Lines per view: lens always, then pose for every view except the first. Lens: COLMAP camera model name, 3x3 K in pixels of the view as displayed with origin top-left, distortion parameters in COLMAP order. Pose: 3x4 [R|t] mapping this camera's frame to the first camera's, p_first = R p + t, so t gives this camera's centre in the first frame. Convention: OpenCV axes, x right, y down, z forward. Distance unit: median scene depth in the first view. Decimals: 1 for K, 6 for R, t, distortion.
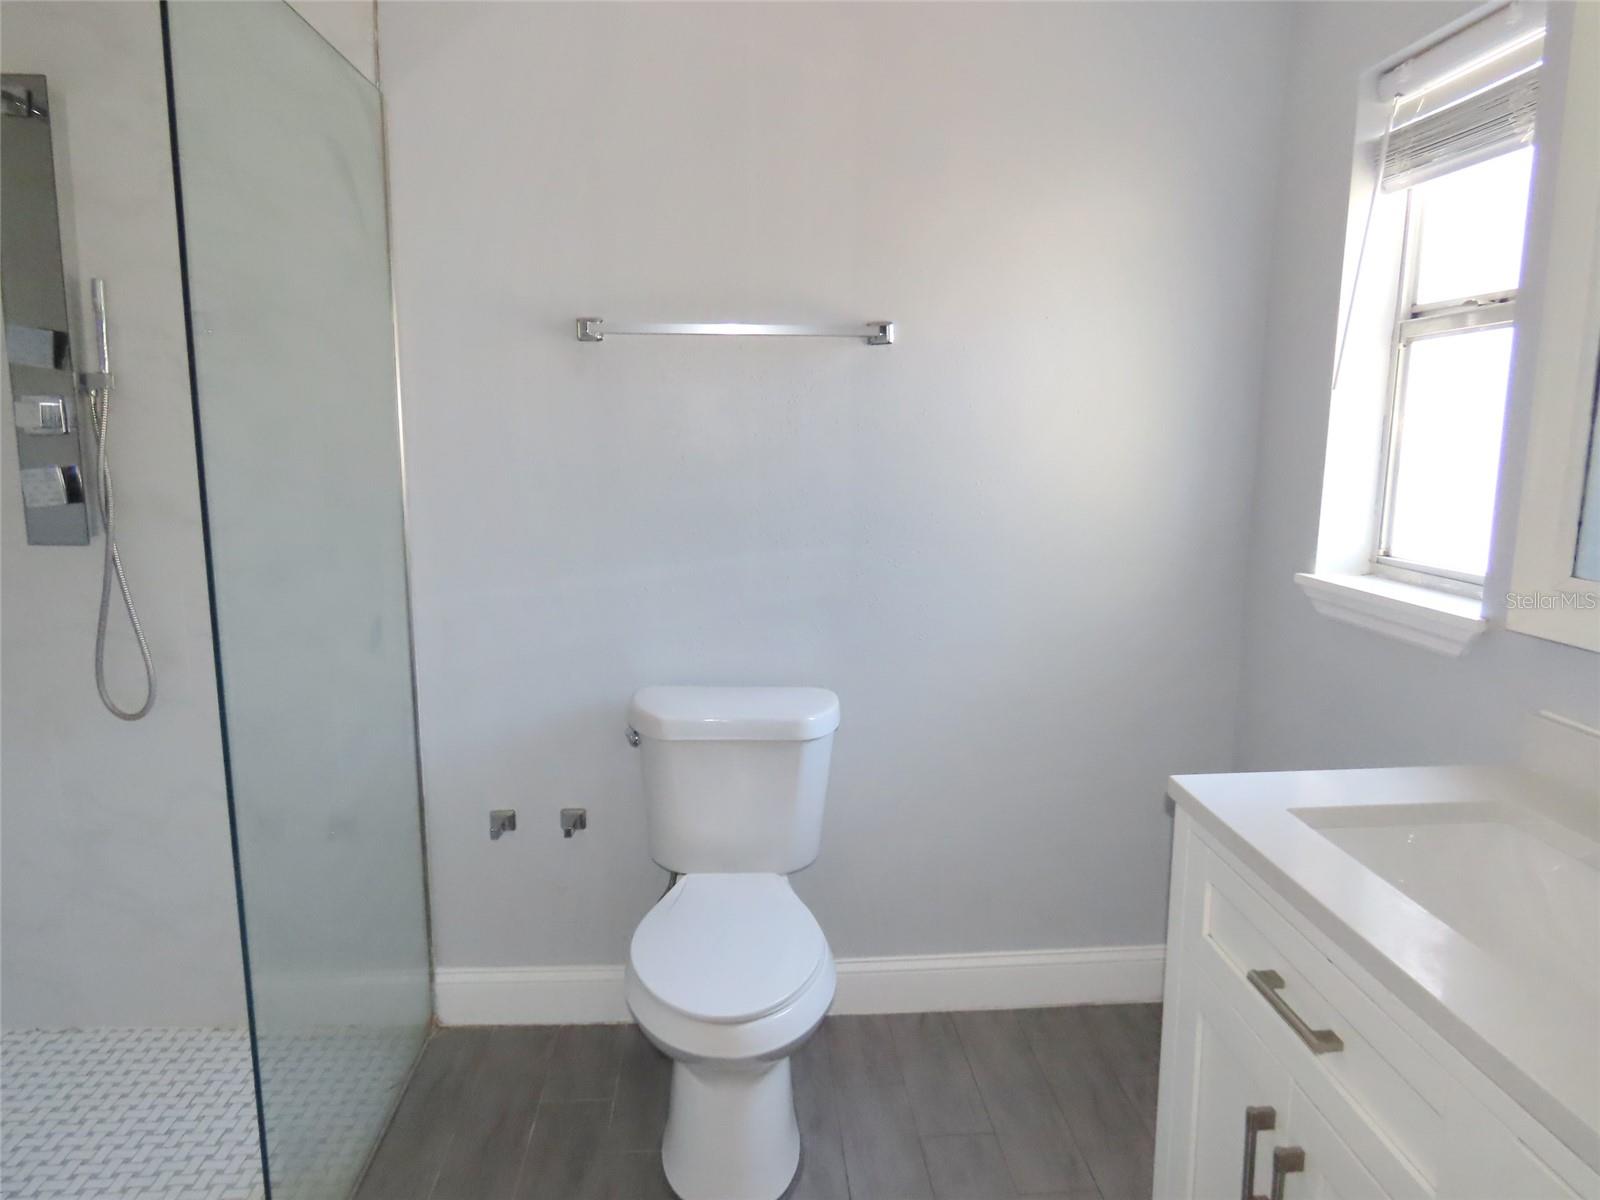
lens RADIAL K [[1002.1, 0, 800.0], [0, 1002.1, 600.0], [0, 0, 1]] dist [-0.008253, -0.000891]
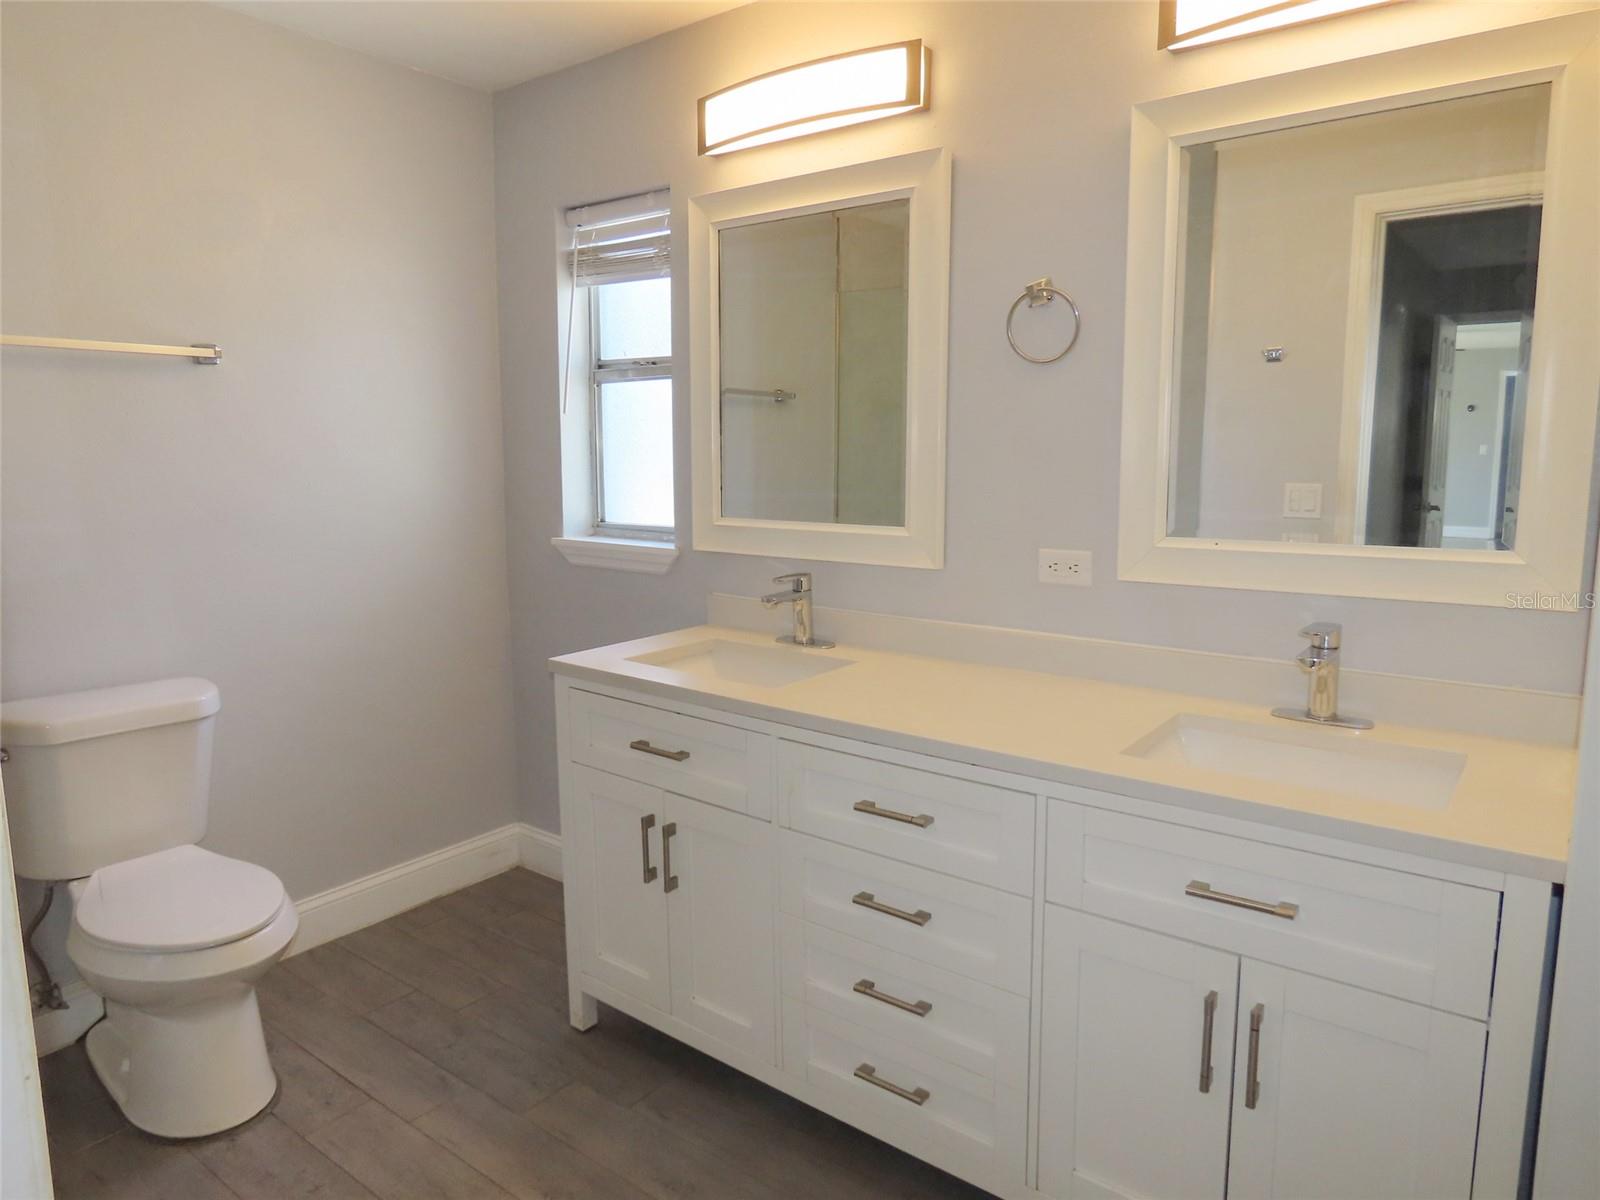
lens RADIAL K [[1002.1, 0, 800.0], [0, 1002.1, 600.0], [0, 0, 1]] dist [-0.008253, -0.000891]
pose [[0.659476, -0.116955, 0.742572, -0.385904], [0.124708, 0.991156, 0.045355, 0.044853], [-0.741309, 0.062694, 0.668229, -0.256066]]
